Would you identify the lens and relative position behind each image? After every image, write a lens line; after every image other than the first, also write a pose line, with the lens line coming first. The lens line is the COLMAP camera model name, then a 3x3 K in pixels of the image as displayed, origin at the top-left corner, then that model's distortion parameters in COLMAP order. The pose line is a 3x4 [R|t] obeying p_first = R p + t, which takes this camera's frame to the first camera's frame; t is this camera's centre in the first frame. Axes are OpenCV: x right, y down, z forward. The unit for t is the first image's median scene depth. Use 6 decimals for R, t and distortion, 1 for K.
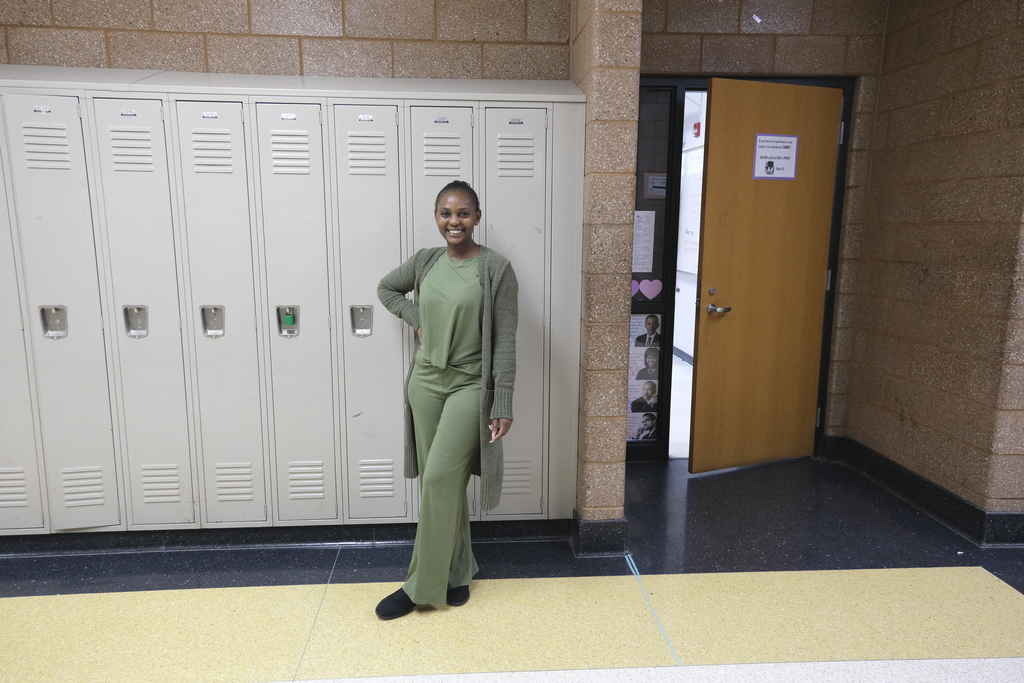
lens RADIAL K [[696.4, 0, 512.5], [0, 696.4, 335.9], [0, 0, 1]] dist [0.019433, 0.000295]
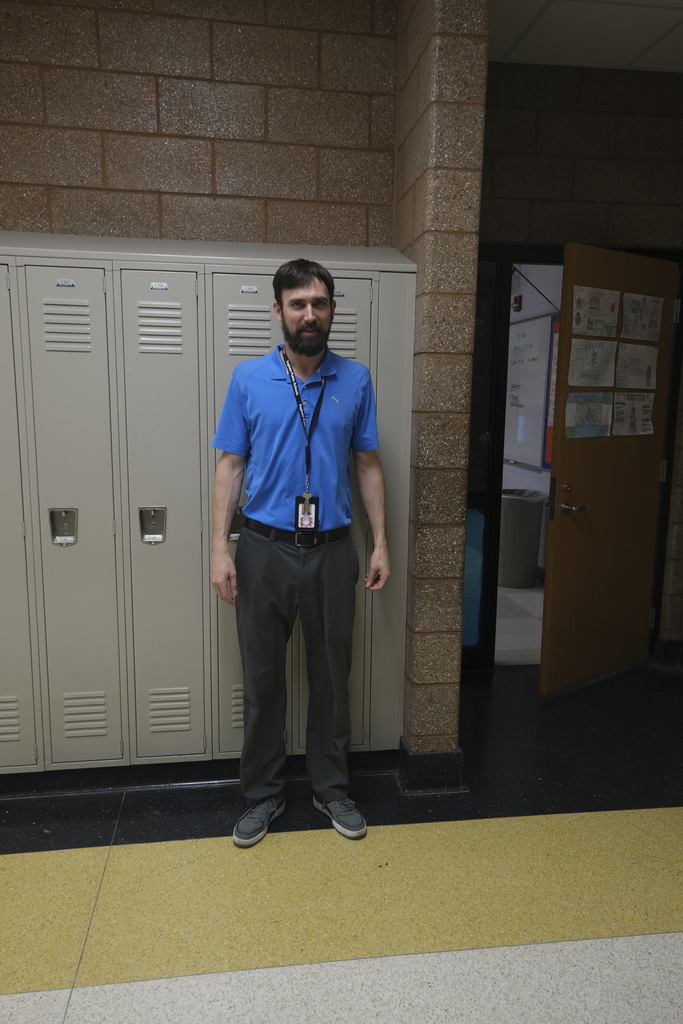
lens RADIAL K [[815.5, 0, 320.8], [0, 815.5, 549.9], [0, 0, 1]] dist [0.015570, -0.002010]
pose [[0.995642, -0.011361, 0.092560, -0.201491], [0.010468, 0.999894, 0.010120, 0.001062], [-0.092665, -0.009106, 0.995656, -0.016540]]
